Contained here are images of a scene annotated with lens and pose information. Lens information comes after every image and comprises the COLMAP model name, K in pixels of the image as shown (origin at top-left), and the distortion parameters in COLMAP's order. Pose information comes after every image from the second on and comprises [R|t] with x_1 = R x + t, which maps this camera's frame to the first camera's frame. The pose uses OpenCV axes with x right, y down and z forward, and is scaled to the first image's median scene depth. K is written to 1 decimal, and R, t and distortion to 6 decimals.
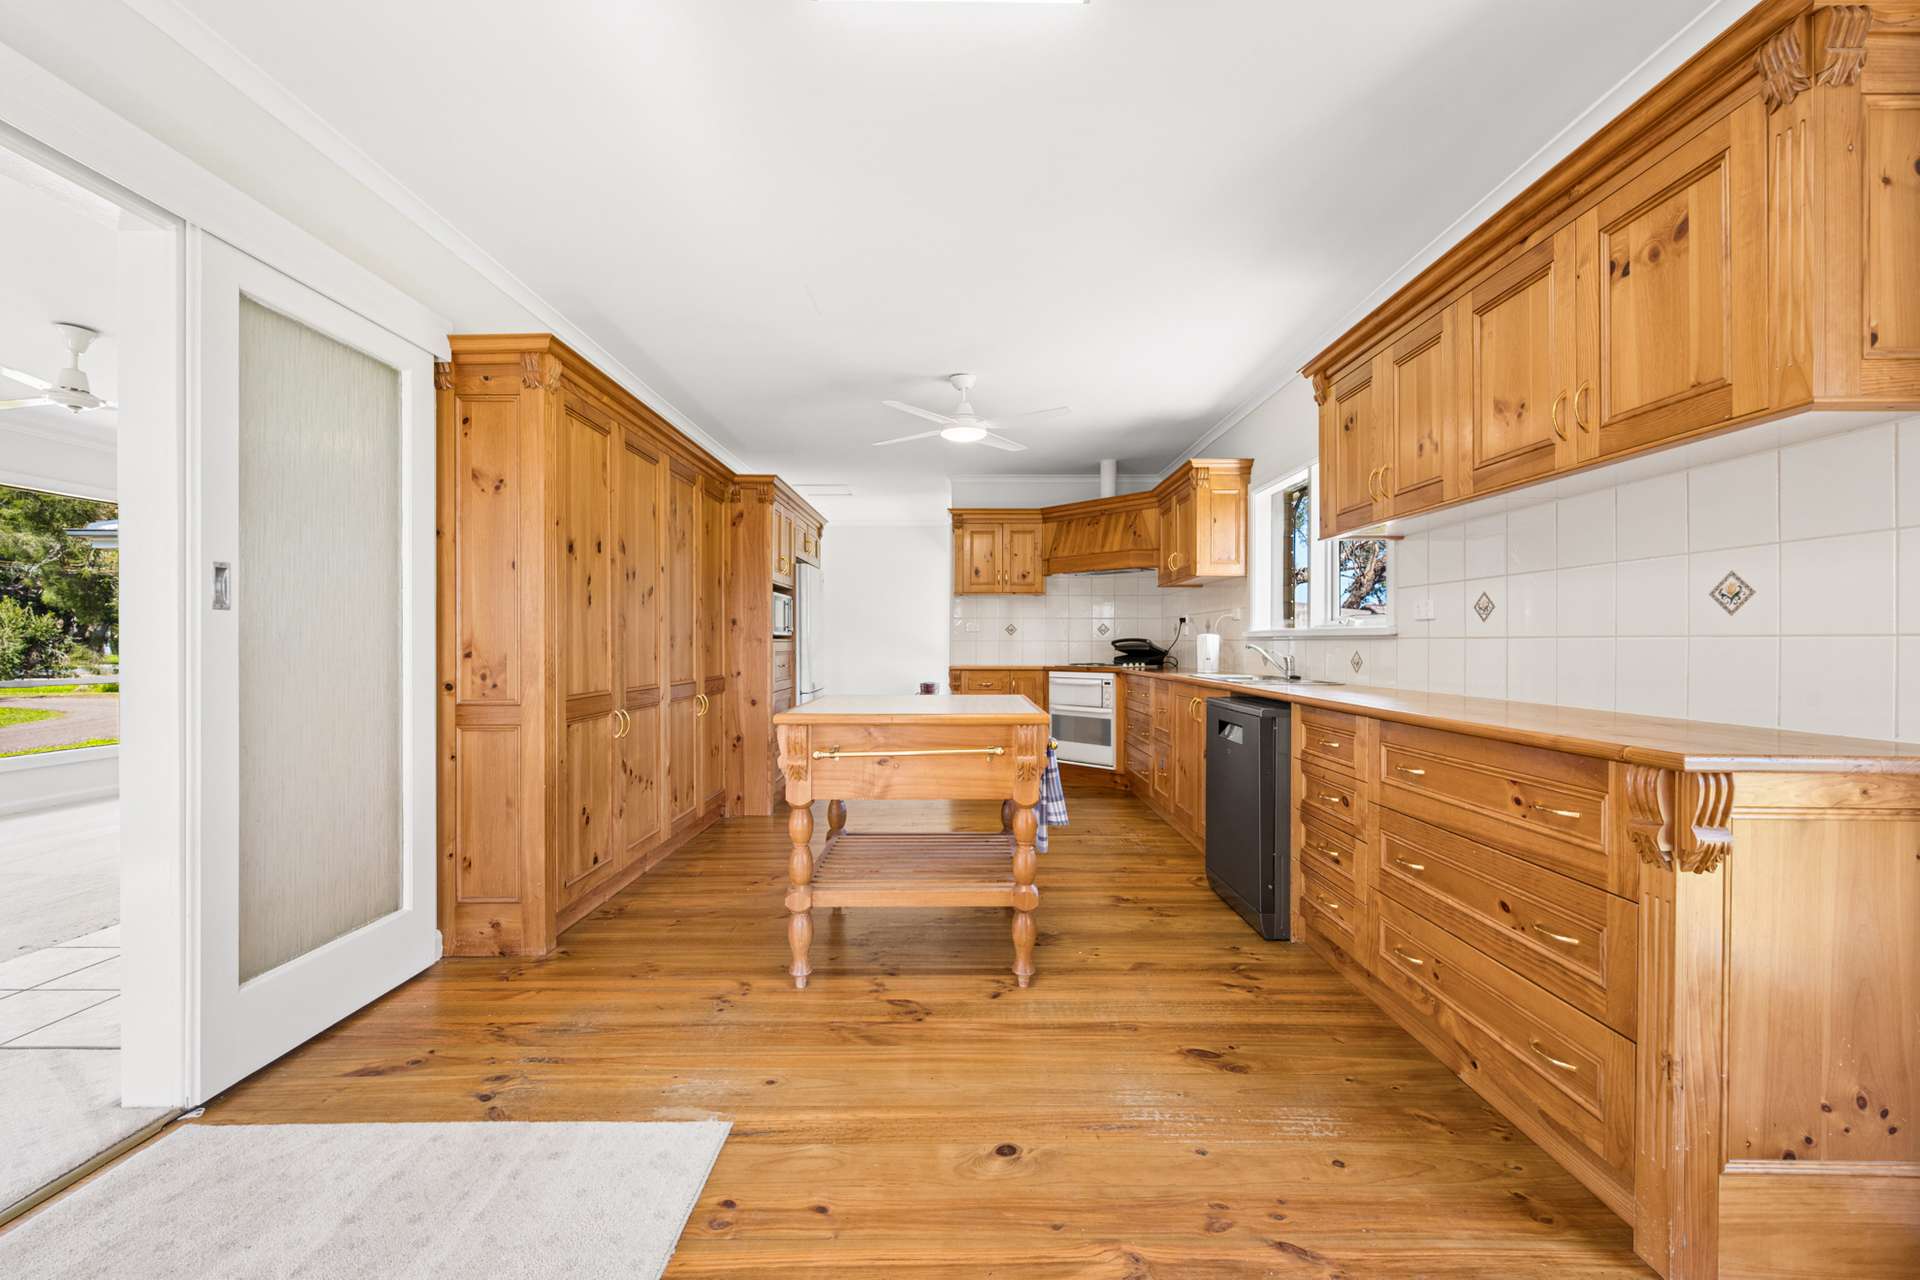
lens RADIAL K [[761.0, 0, 961.2], [0, 761.0, 642.6], [0, 0, 1]] dist [-0.001314, 0.000000]
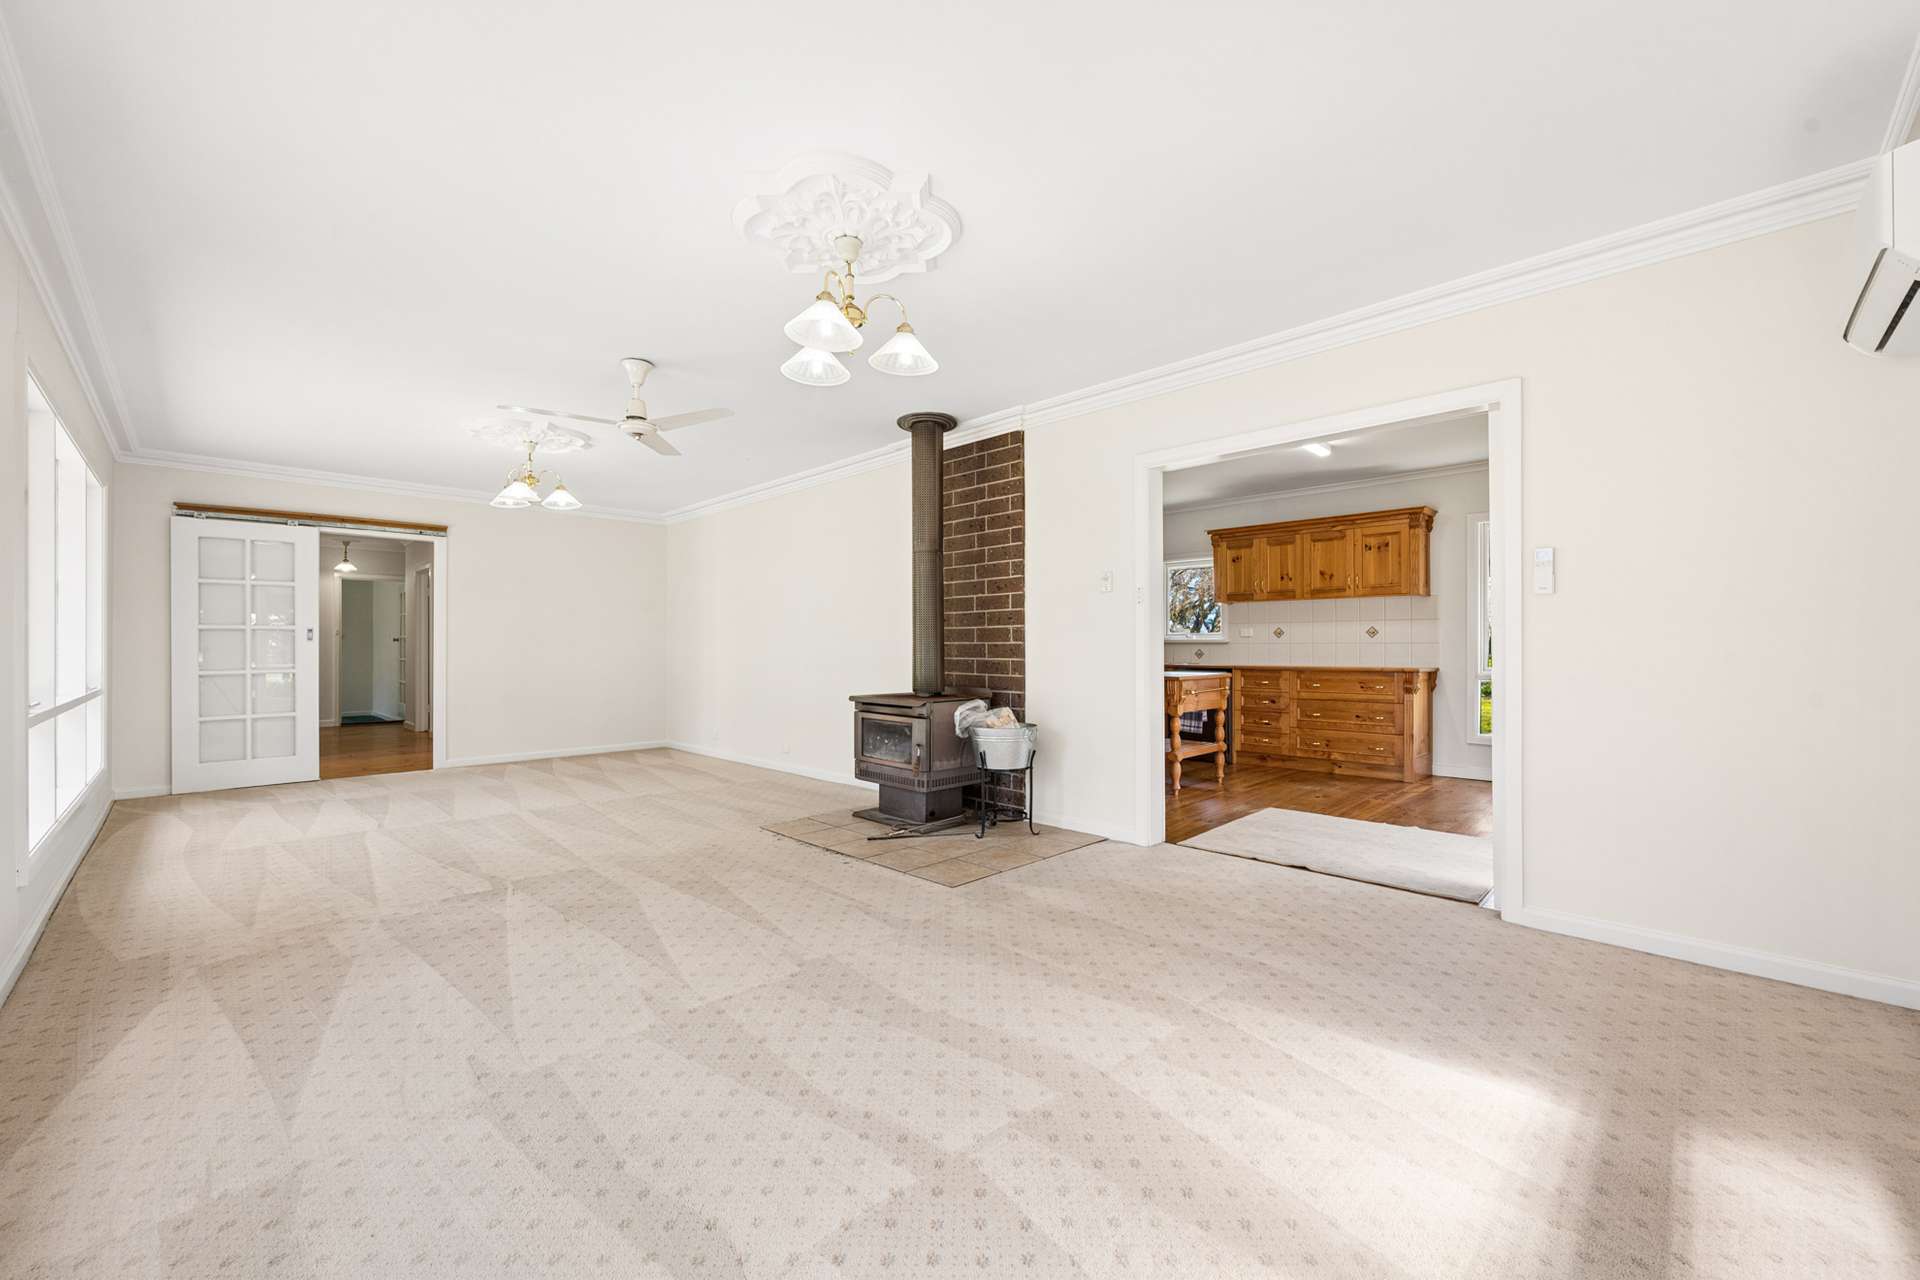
lens RADIAL K [[761.0, 0, 970.5], [0, 761.0, 645.8], [0, 0, 1]] dist [-0.001314, 0.000000]
pose [[0.701310, -0.003343, 0.712848, -2.363300], [0.002939, 0.999994, 0.001798, -0.007255], [-0.712850, 0.000834, 0.701316, -0.185739]]
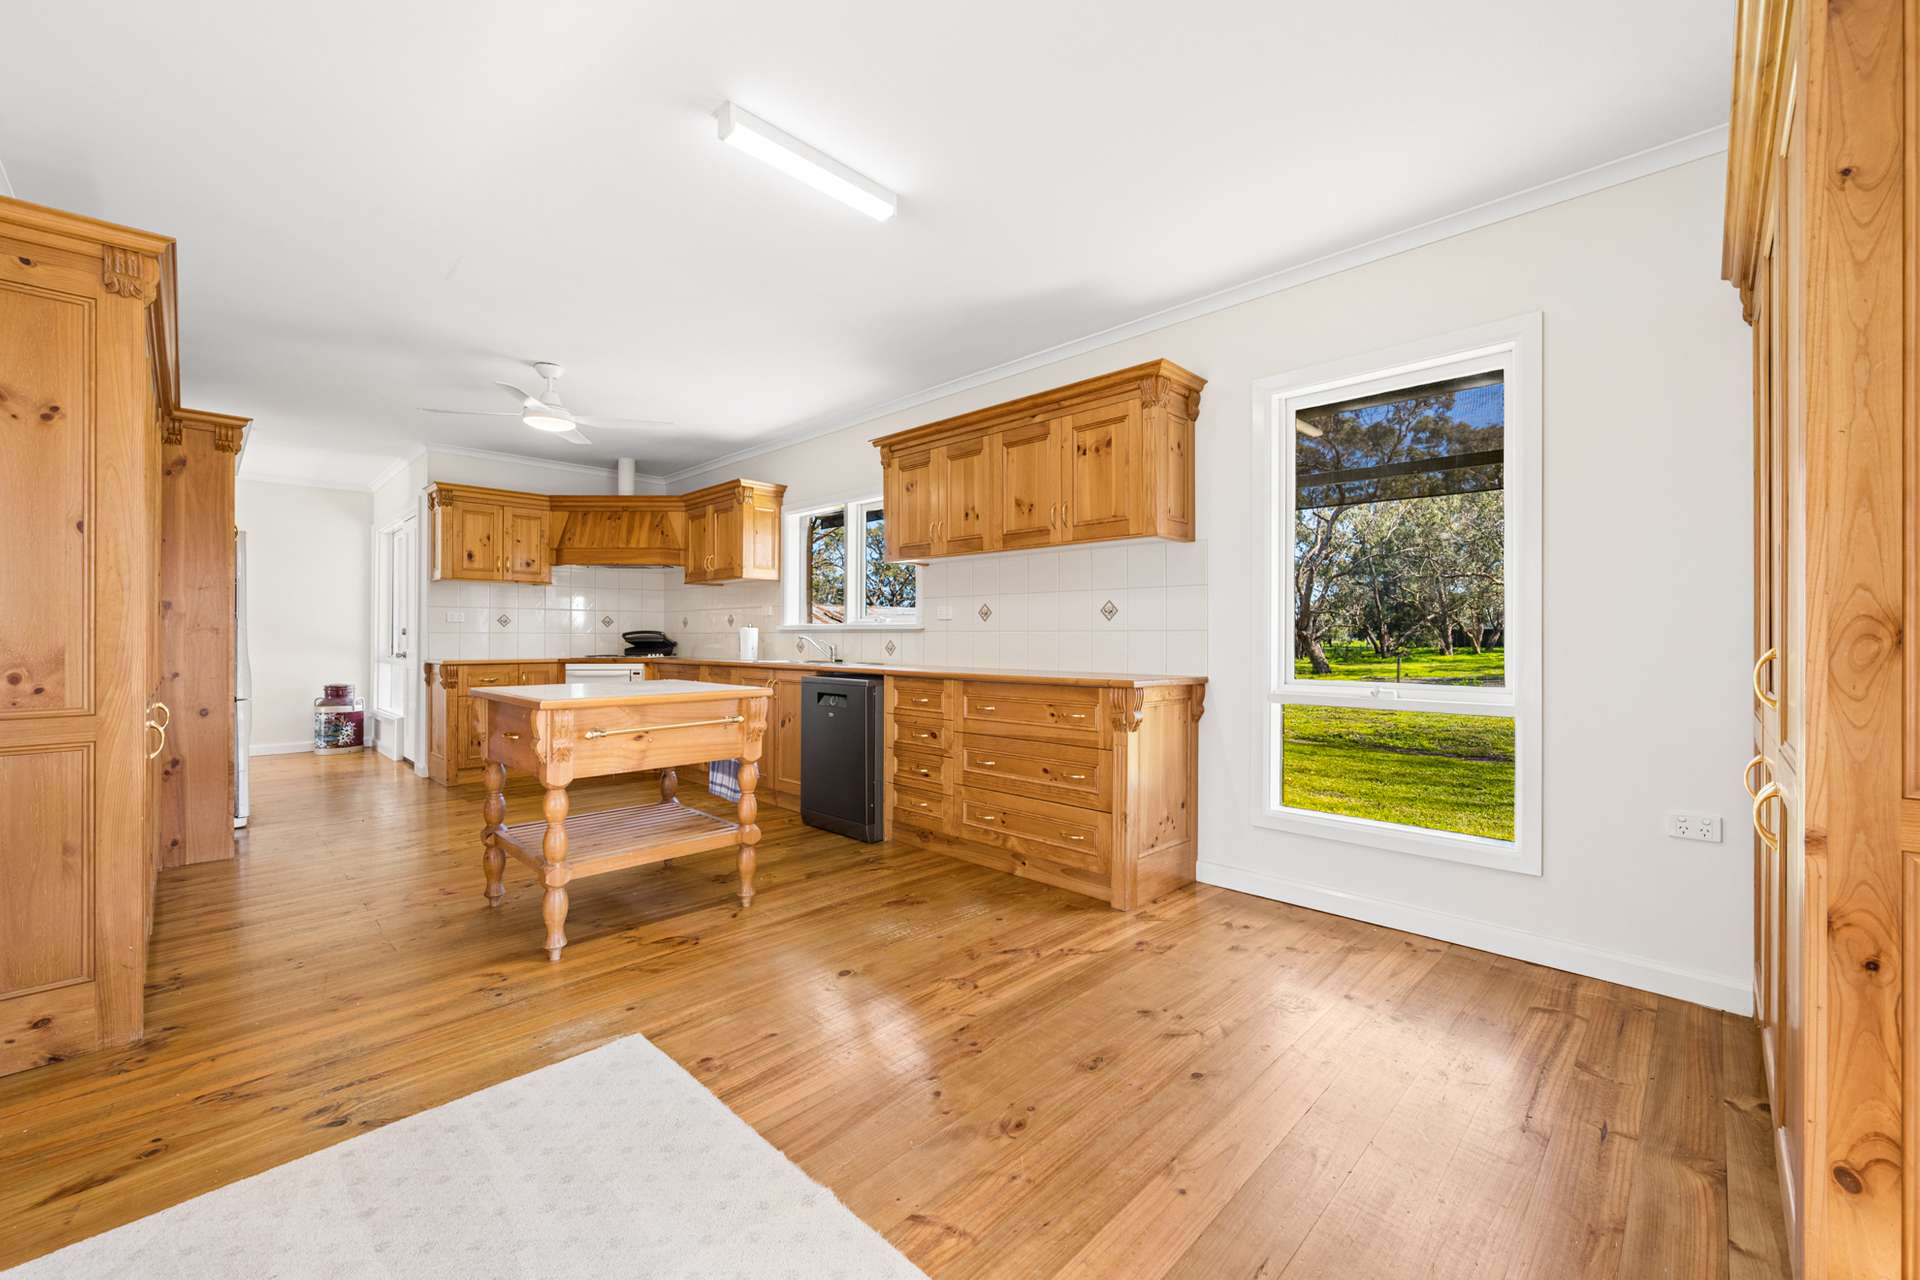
lens RADIAL K [[761.0, 0, 970.6], [0, 761.0, 635.1], [0, 0, 1]] dist [-0.001314, 0.000000]
pose [[0.698097, 0.001671, 0.716001, -0.579647], [-0.000734, 0.999998, -0.001618, 0.005065], [-0.716003, 0.000604, 0.698097, -0.151691]]
